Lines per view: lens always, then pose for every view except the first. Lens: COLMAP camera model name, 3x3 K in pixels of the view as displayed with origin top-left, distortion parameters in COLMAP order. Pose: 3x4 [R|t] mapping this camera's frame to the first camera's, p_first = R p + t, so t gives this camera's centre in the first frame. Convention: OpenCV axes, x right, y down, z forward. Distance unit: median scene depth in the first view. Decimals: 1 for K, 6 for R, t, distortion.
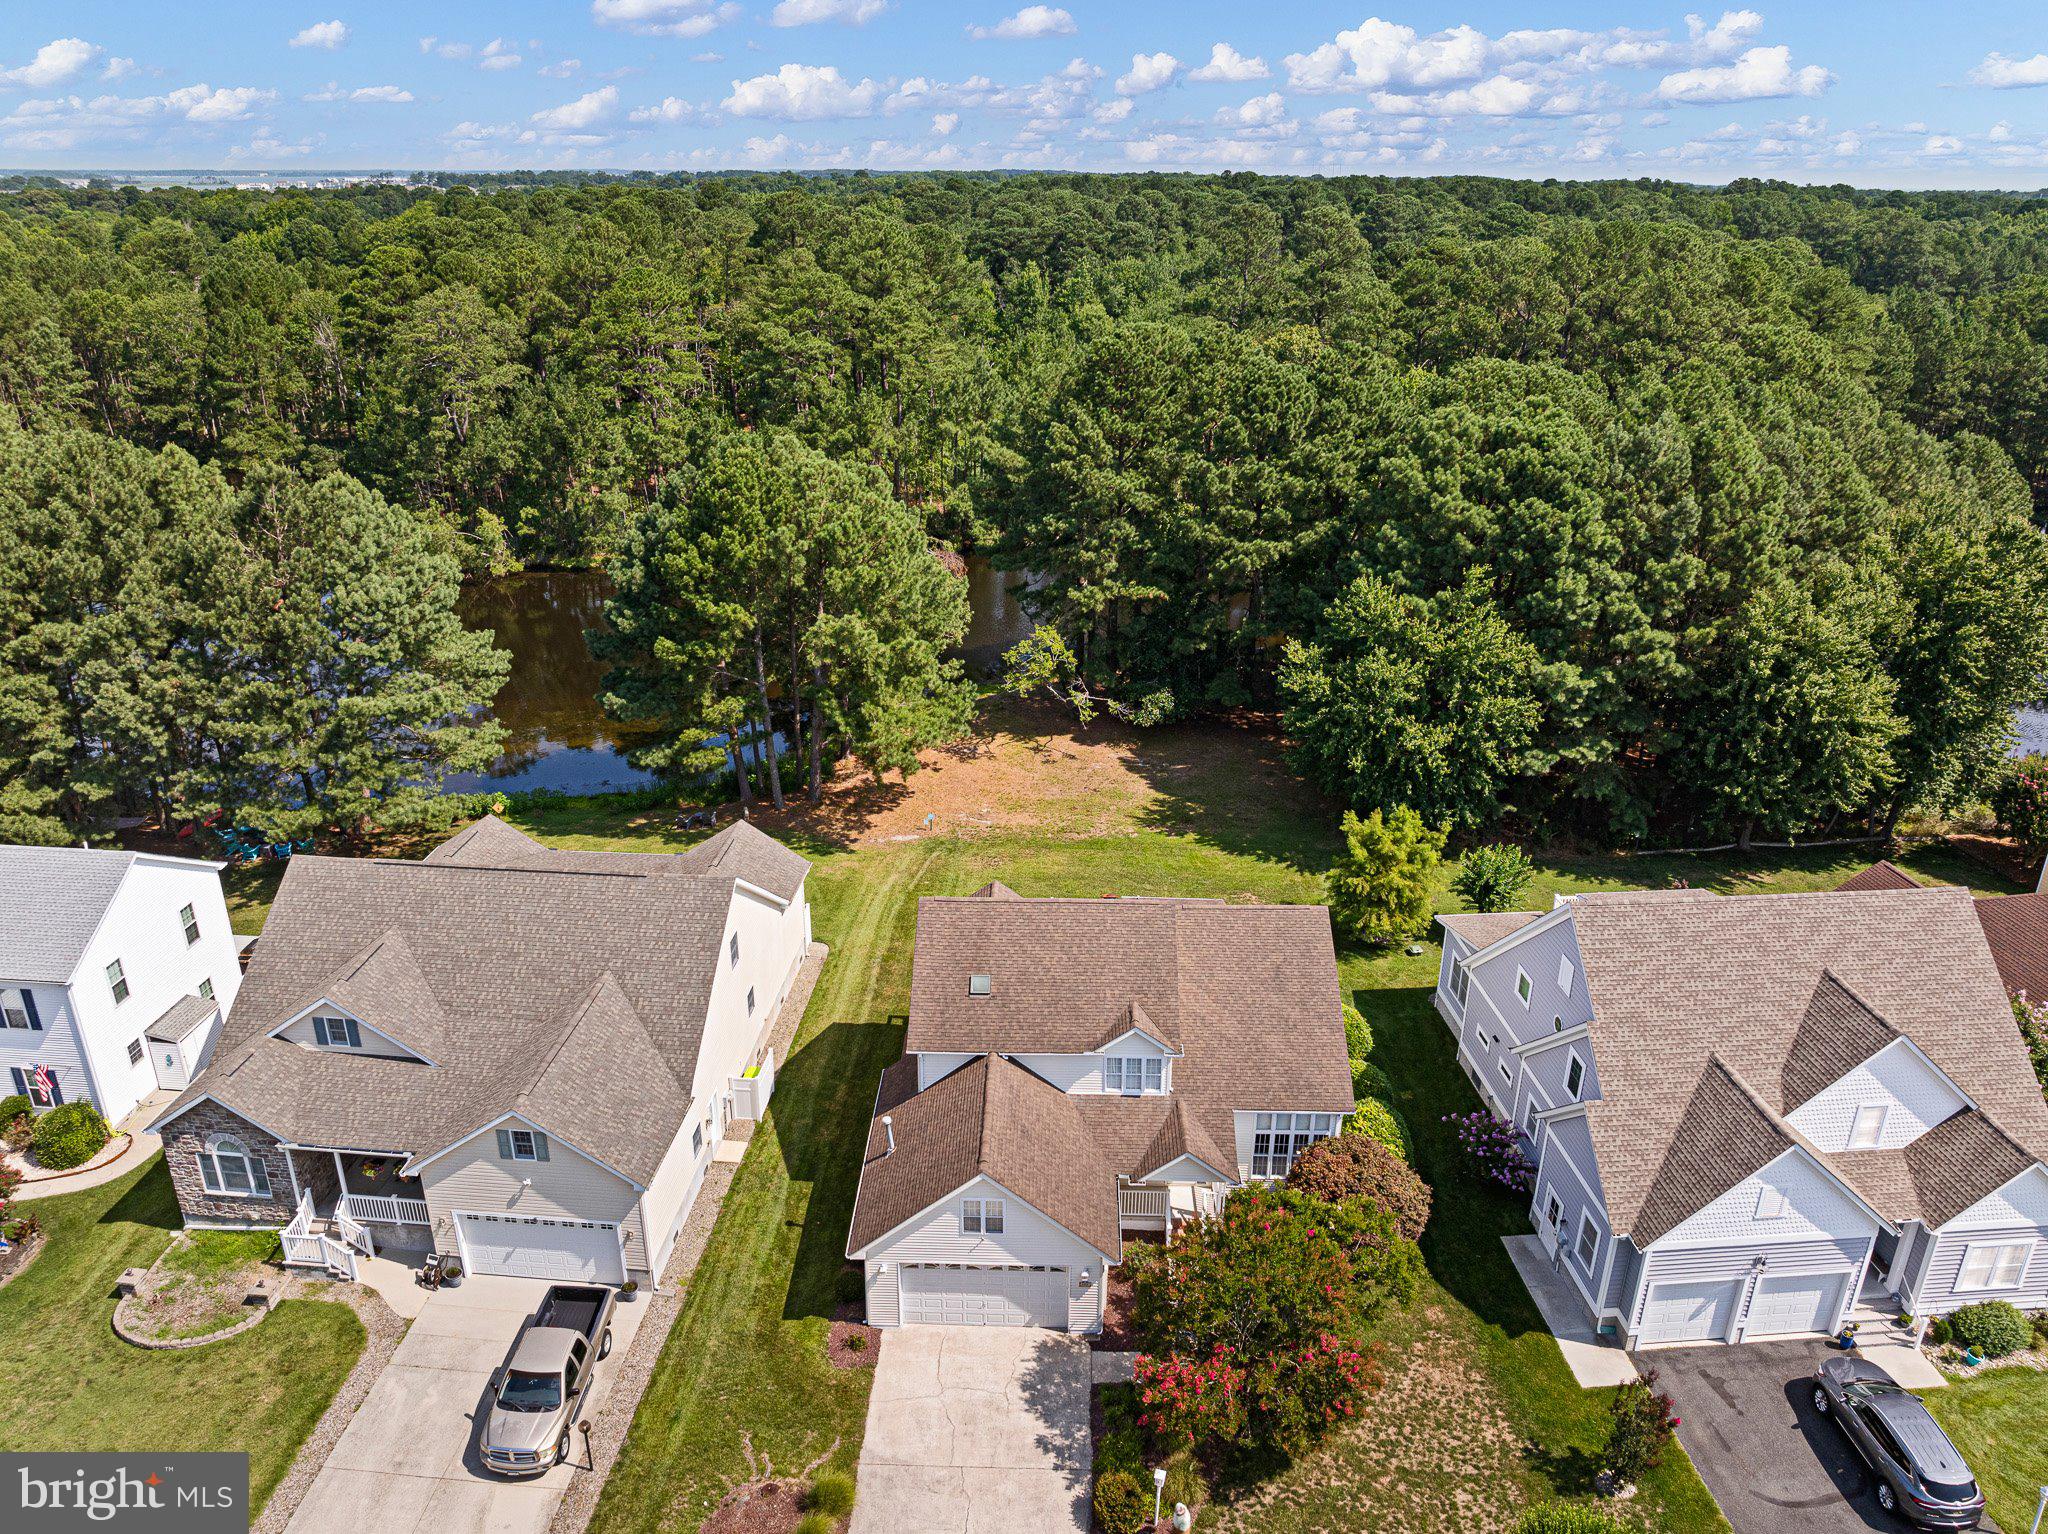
lens RADIAL K [[1451.2, 0, 1032.4], [0, 1451.2, 763.7], [0, 0, 1]] dist [-0.049666, 0.022470]
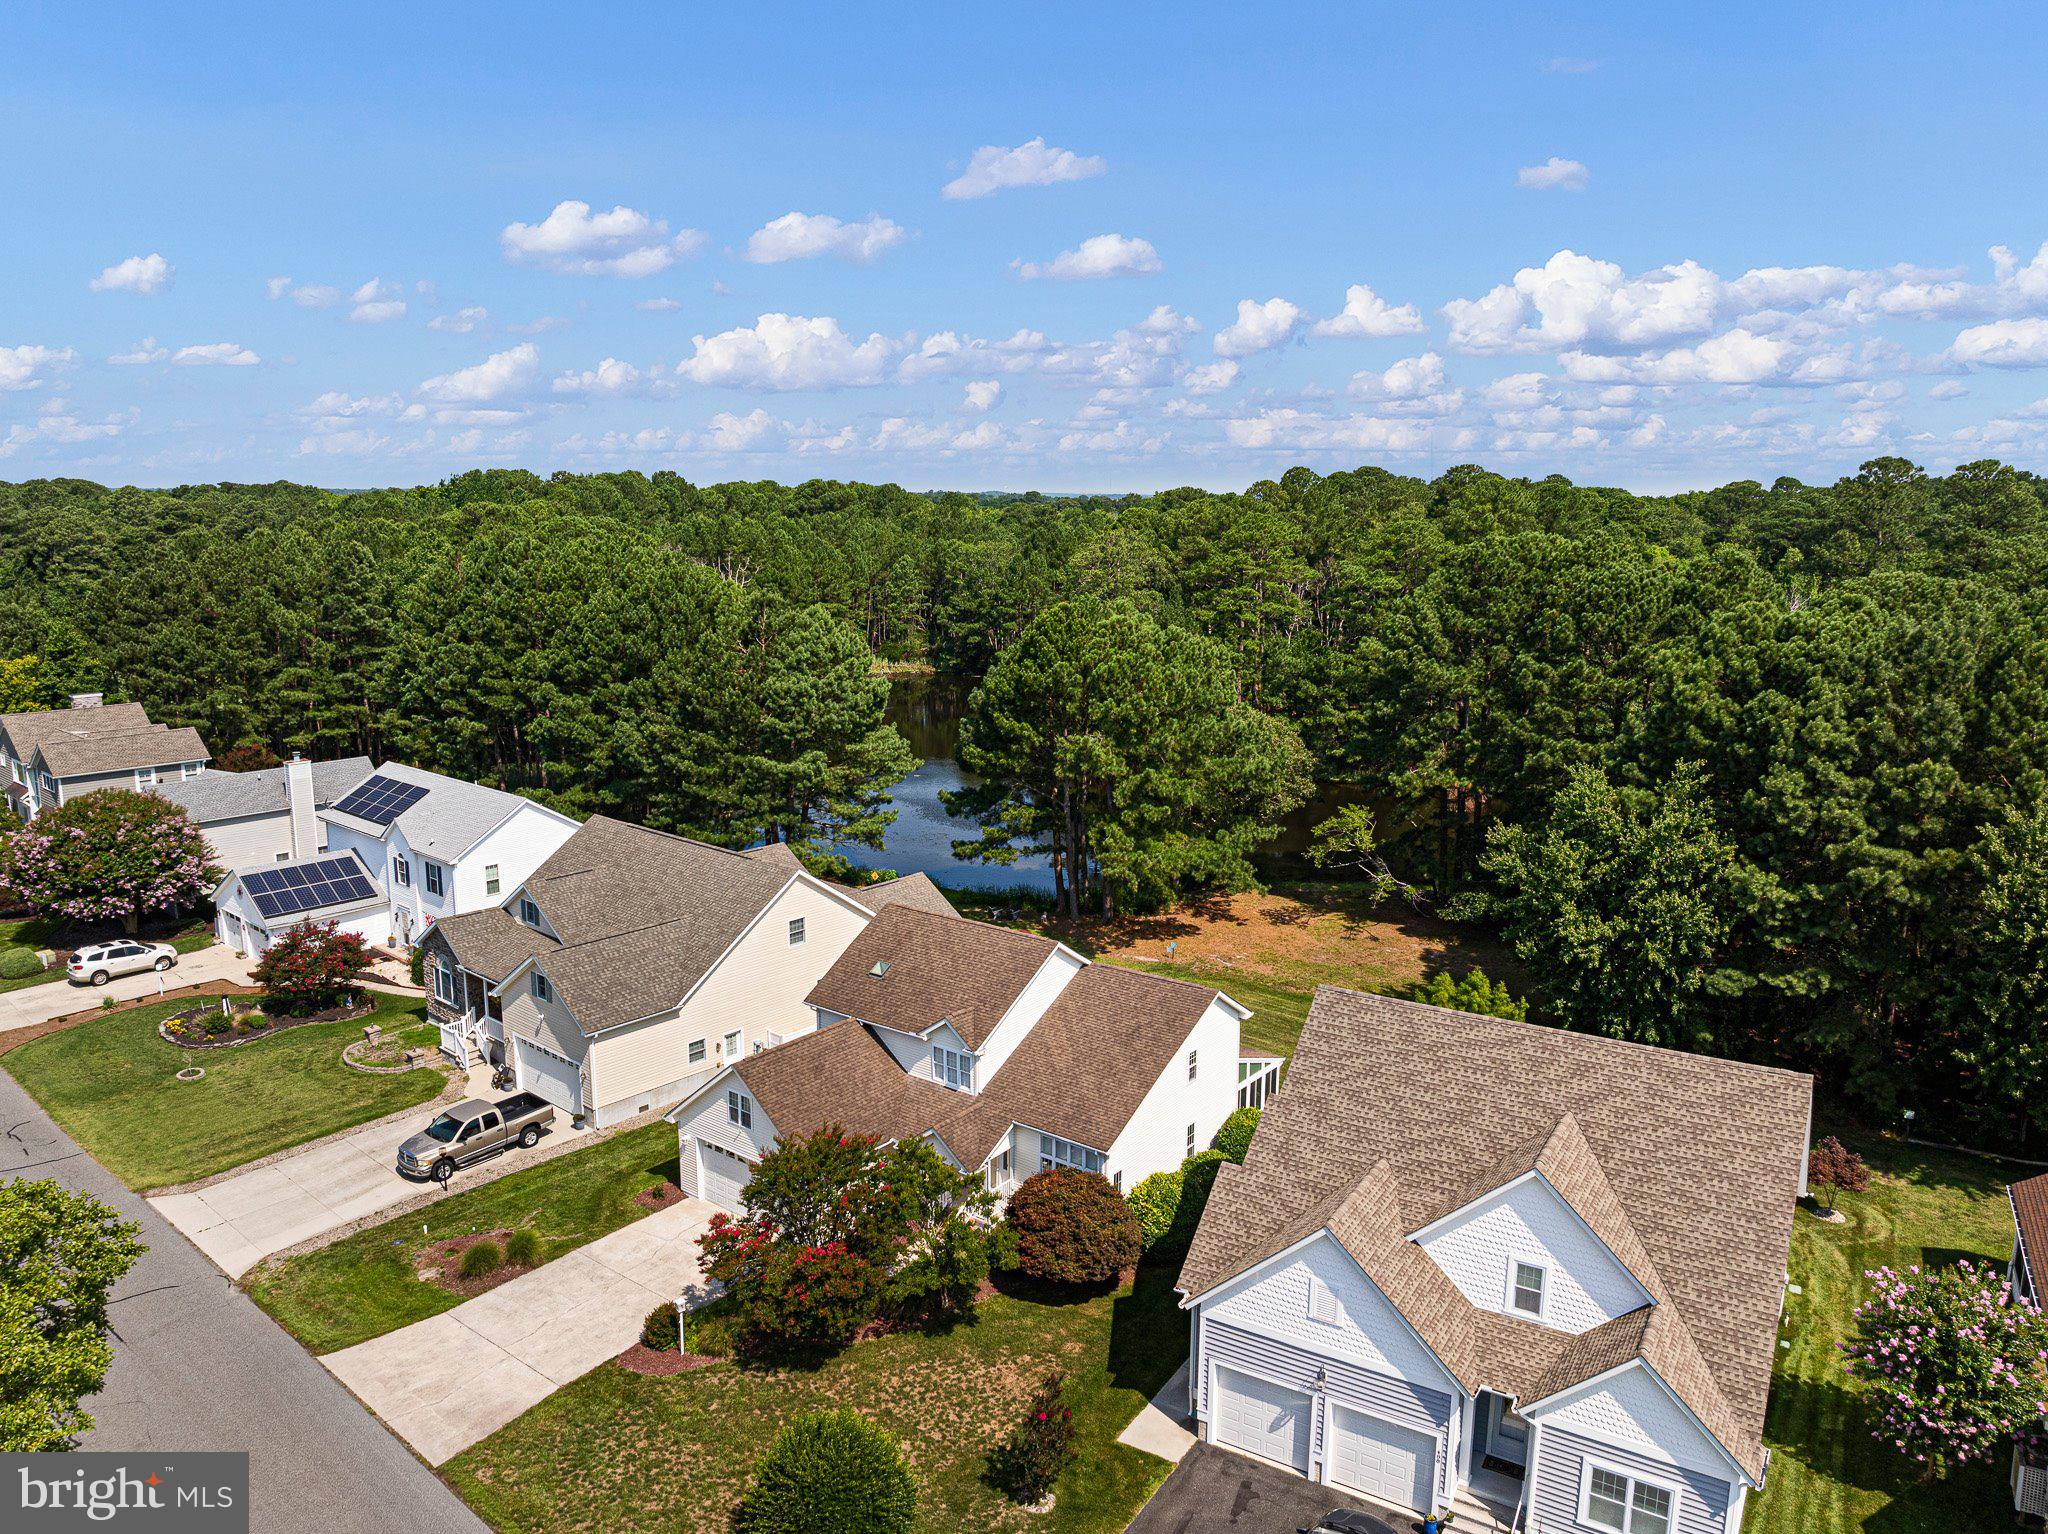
lens RADIAL K [[1444.6, 0, 1035.3], [0, 1444.6, 758.2], [0, 0, 1]] dist [-0.052528, 0.038206]
pose [[0.807497, 0.103392, -0.580739, 0.532812], [-0.225080, 0.964035, -0.141333, 0.090174], [0.545240, 0.244838, 0.801728, 0.056634]]
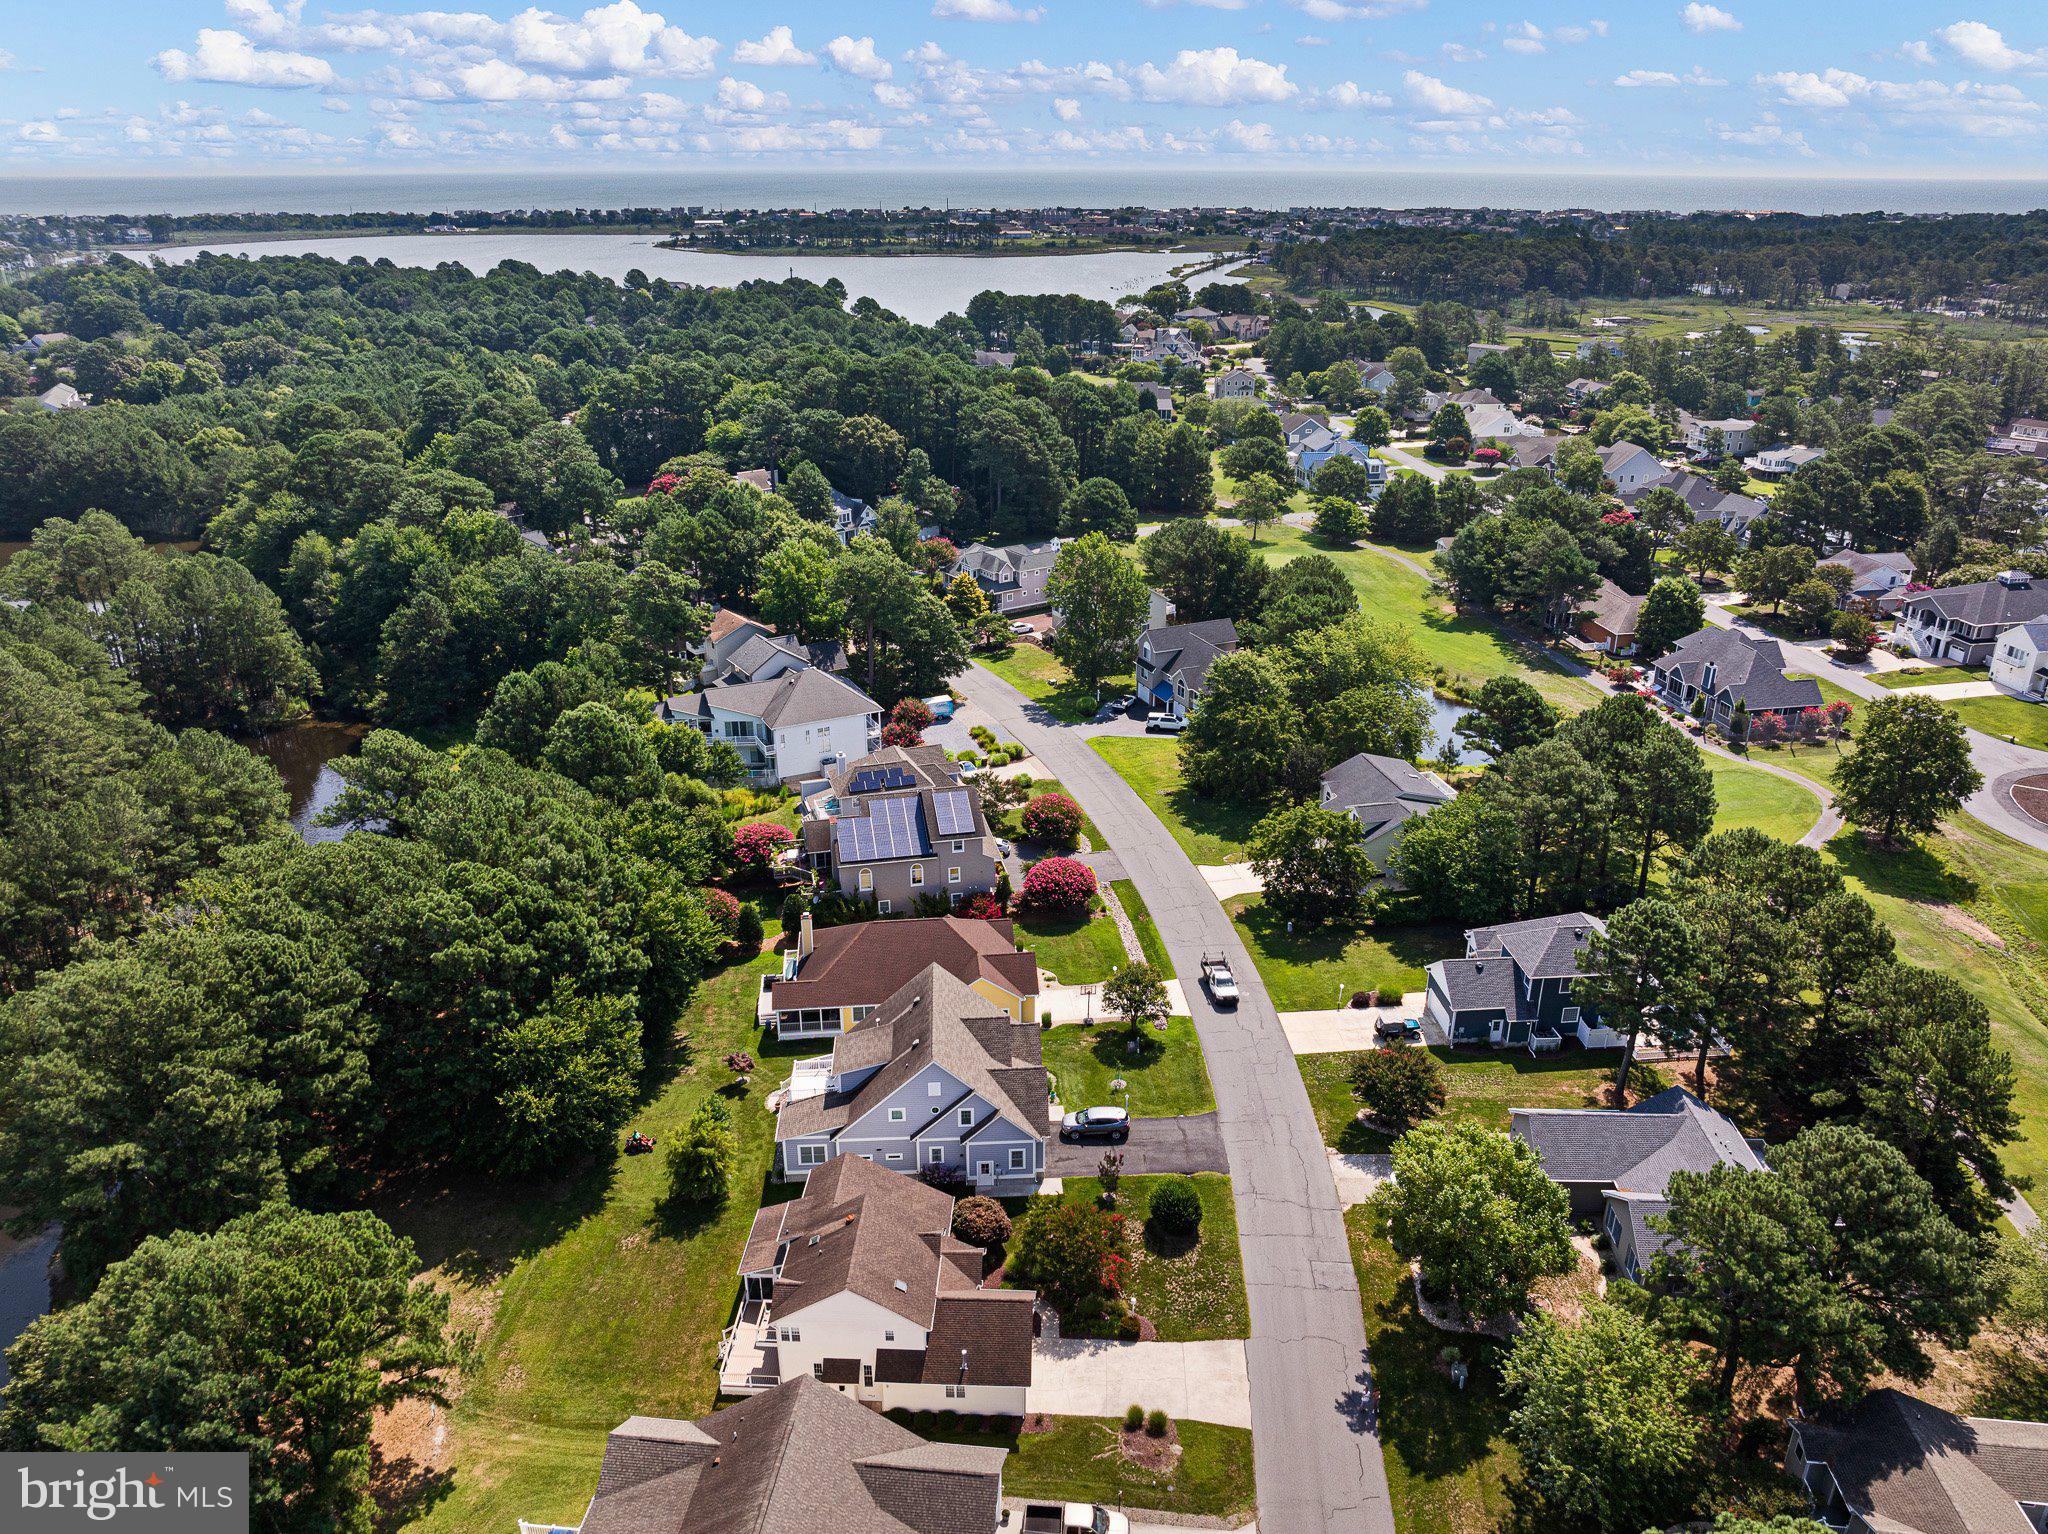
lens RADIAL K [[1451.3, 0, 1036.6], [0, 1451.3, 770.4], [0, 0, 1]] dist [-0.033756, 0.004964]
pose [[0.022734, -0.398997, 0.916671, -1.058319], [0.381734, 0.850899, 0.360901, -0.728549], [-0.923992, 0.341720, 0.171655, 0.213440]]
